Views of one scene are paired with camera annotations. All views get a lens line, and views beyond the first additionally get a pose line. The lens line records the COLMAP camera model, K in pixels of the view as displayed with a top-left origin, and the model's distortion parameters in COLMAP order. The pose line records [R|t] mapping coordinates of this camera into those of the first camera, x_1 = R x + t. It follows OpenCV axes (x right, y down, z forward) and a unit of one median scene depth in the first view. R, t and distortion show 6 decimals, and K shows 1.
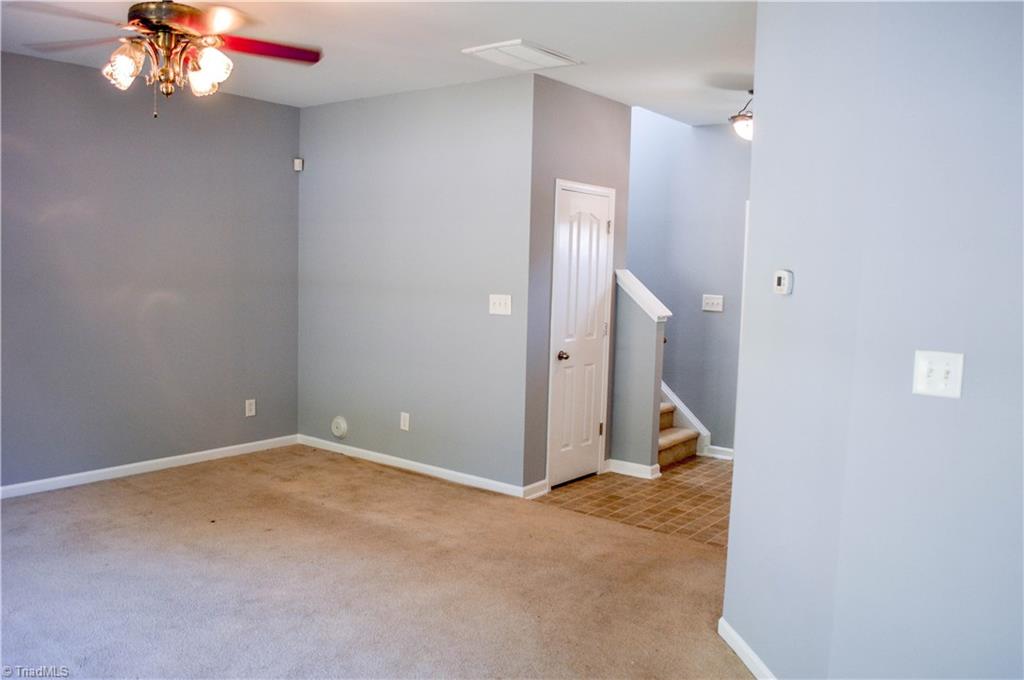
lens RADIAL K [[815.1, 0, 512.0], [0, 815.1, 340.0], [0, 0, 1]] dist [-0.080043, 0.003154]
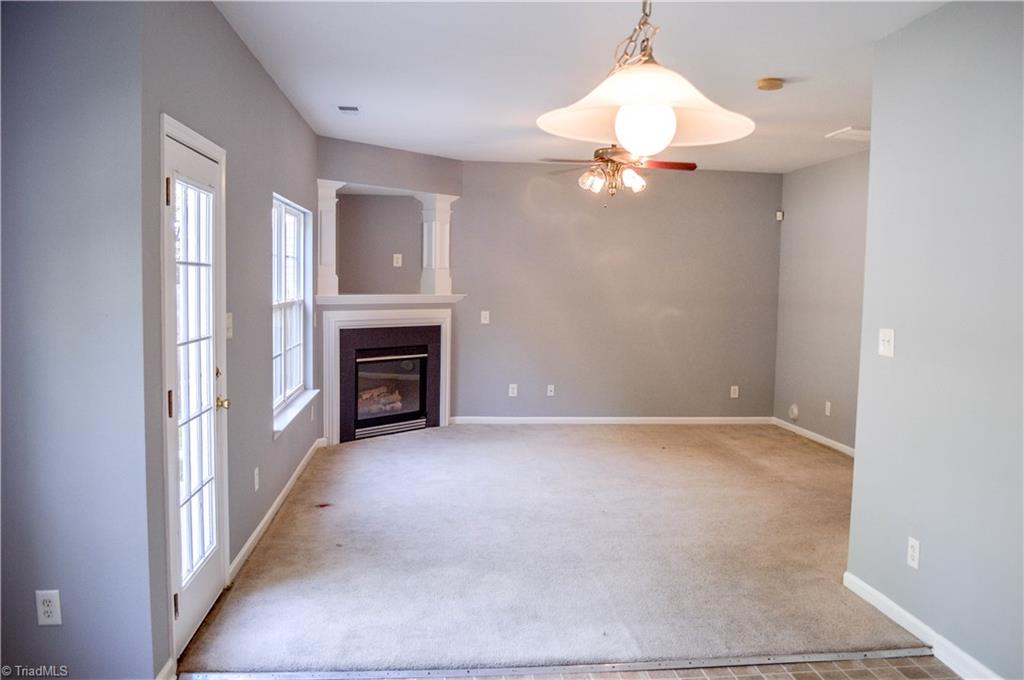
lens RADIAL K [[828.9, 0, 512.0], [0, 828.9, 340.0], [0, 0, 1]] dist [-0.074885, 0.000431]
pose [[0.685591, 0.038050, -0.726992, 0.527760], [-0.070706, 0.997392, -0.014477, 0.050452], [0.724545, 0.061328, 0.686493, -0.310097]]
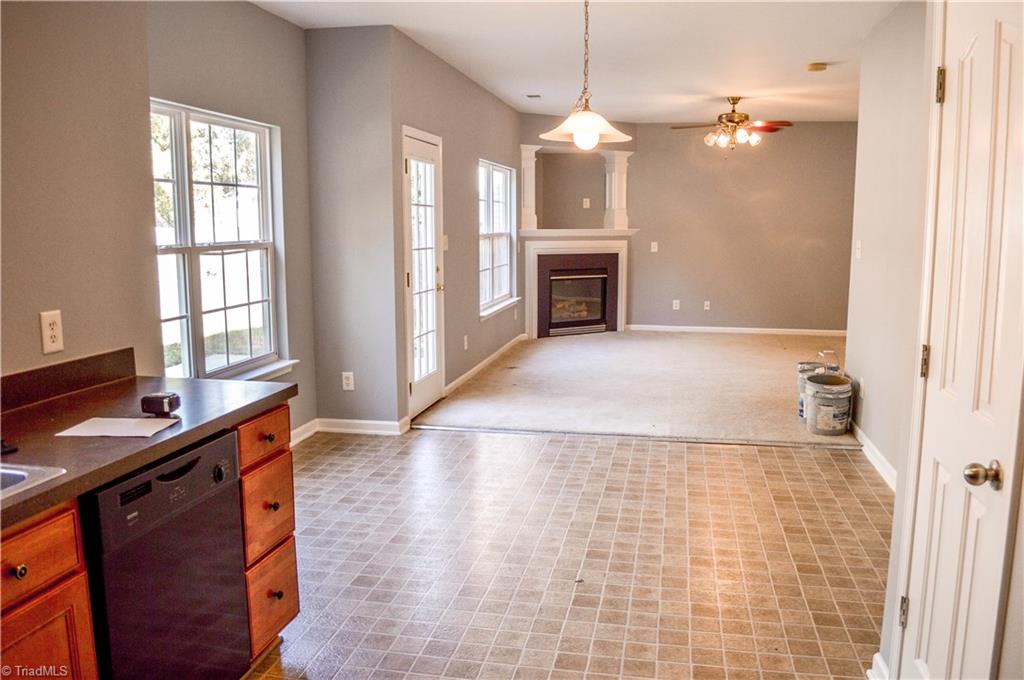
lens RADIAL K [[815.1, 0, 512.0], [0, 815.1, 340.0], [0, 0, 1]] dist [-0.080043, 0.003154]
pose [[0.436270, 0.100377, -0.894200, 0.988334], [-0.076423, 0.994301, 0.074327, 0.093691], [0.896565, 0.035910, 0.441455, -0.439244]]
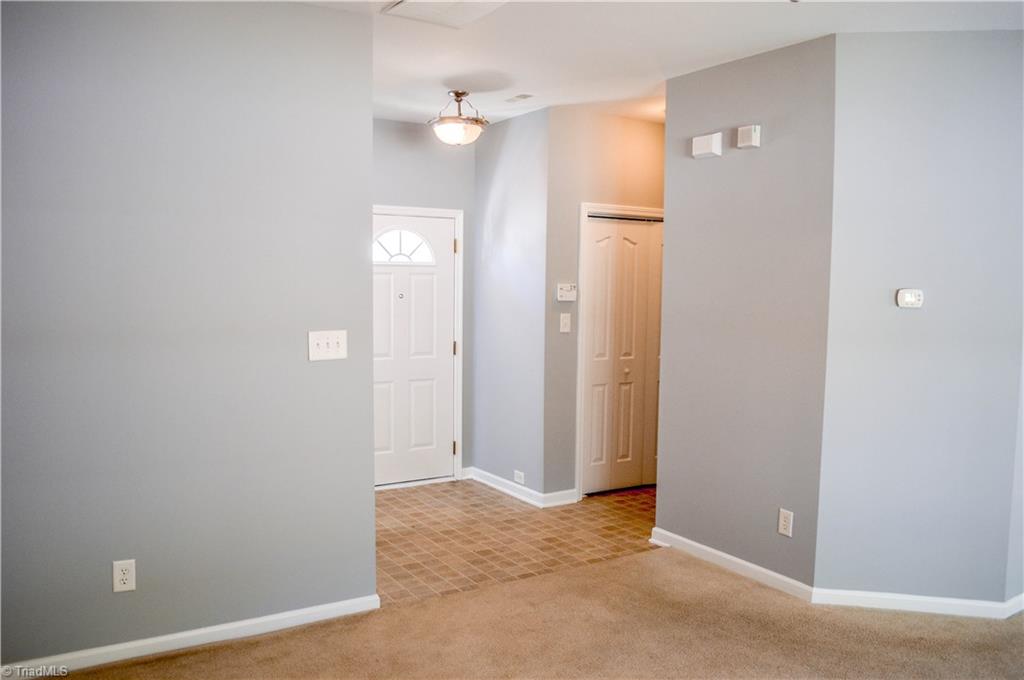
lens RADIAL K [[815.1, 0, 512.0], [0, 815.1, 340.0], [0, 0, 1]] dist [-0.080043, 0.003154]
pose [[0.348167, -0.092871, 0.932821, -0.588509], [0.089502, 0.993828, 0.065539, -0.078290], [-0.933150, 0.060671, 0.354330, 0.617589]]
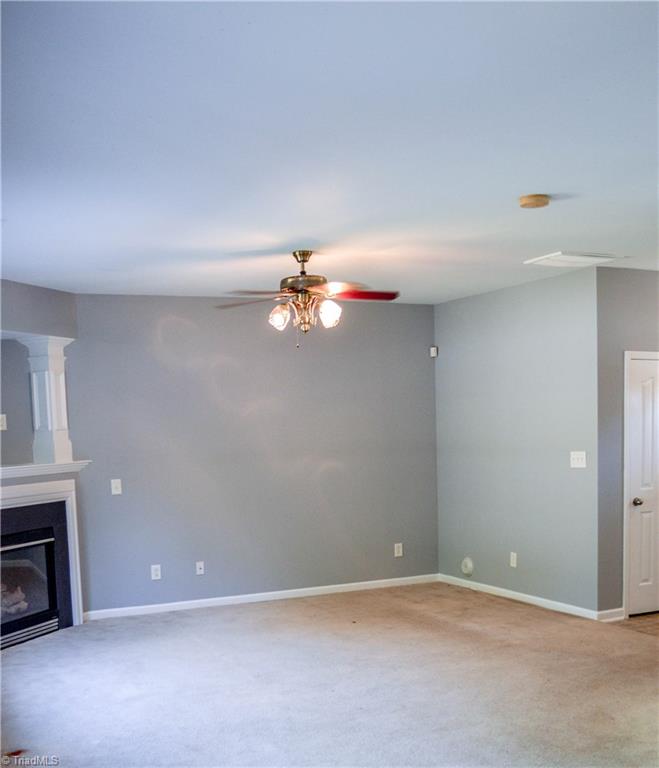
lens RADIAL K [[921.9, 0, 308.7], [0, 921.9, 535.6], [0, 0, 1]] dist [-0.070156, 0.026049]
pose [[0.879956, 0.001210, -0.475053, 0.277709], [0.009251, 0.999764, 0.019681, 0.038367], [0.474964, -0.021713, 0.879737, -0.385214]]
